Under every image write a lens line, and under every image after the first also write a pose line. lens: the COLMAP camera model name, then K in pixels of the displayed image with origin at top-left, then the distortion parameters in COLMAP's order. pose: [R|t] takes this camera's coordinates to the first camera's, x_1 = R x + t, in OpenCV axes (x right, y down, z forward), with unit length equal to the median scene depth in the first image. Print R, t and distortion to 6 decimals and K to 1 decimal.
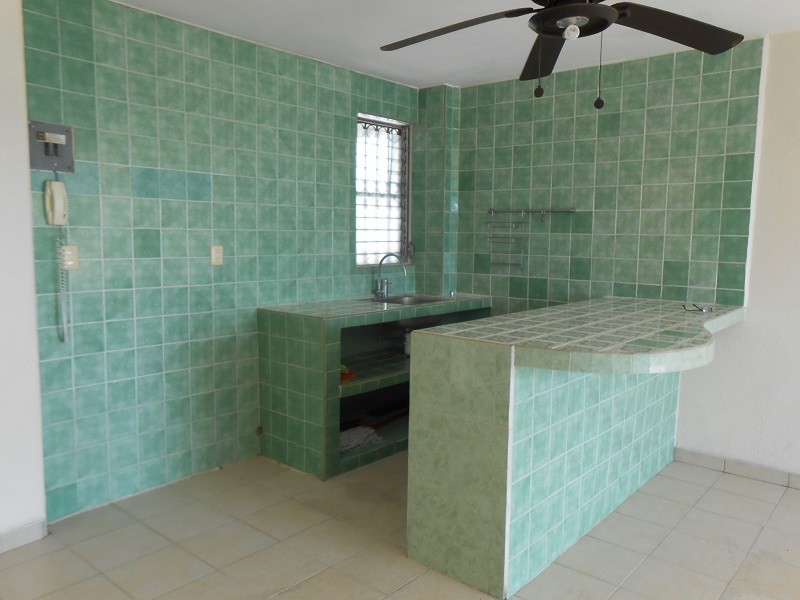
lens RADIAL K [[629.4, 0, 399.9], [0, 629.4, 301.6], [0, 0, 1]] dist [0.002488, 0.001974]
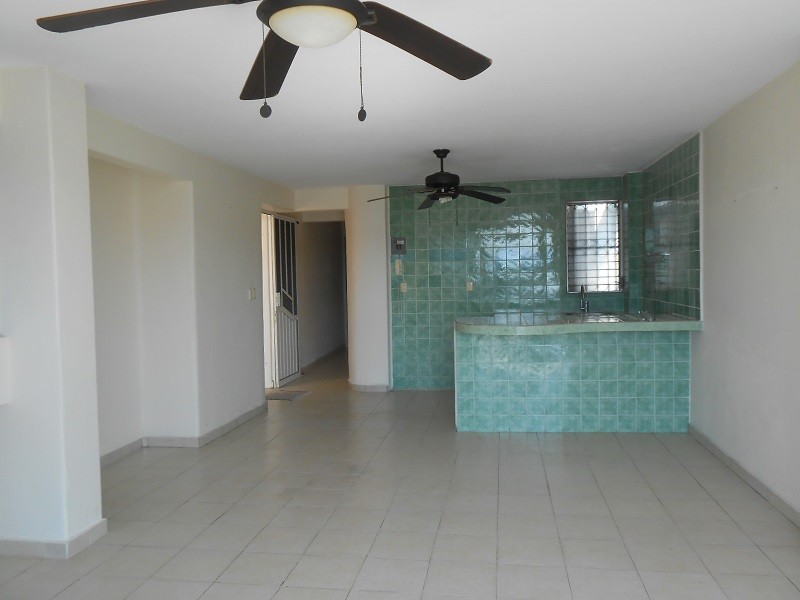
lens RADIAL K [[629.4, 0, 399.6], [0, 629.4, 299.2], [0, 0, 1]] dist [0.002488, 0.001974]
pose [[0.515431, 0.009290, -0.856881, 1.552885], [-0.063948, 0.997570, -0.027651, 0.047524], [0.854542, 0.069048, 0.514772, -0.312385]]
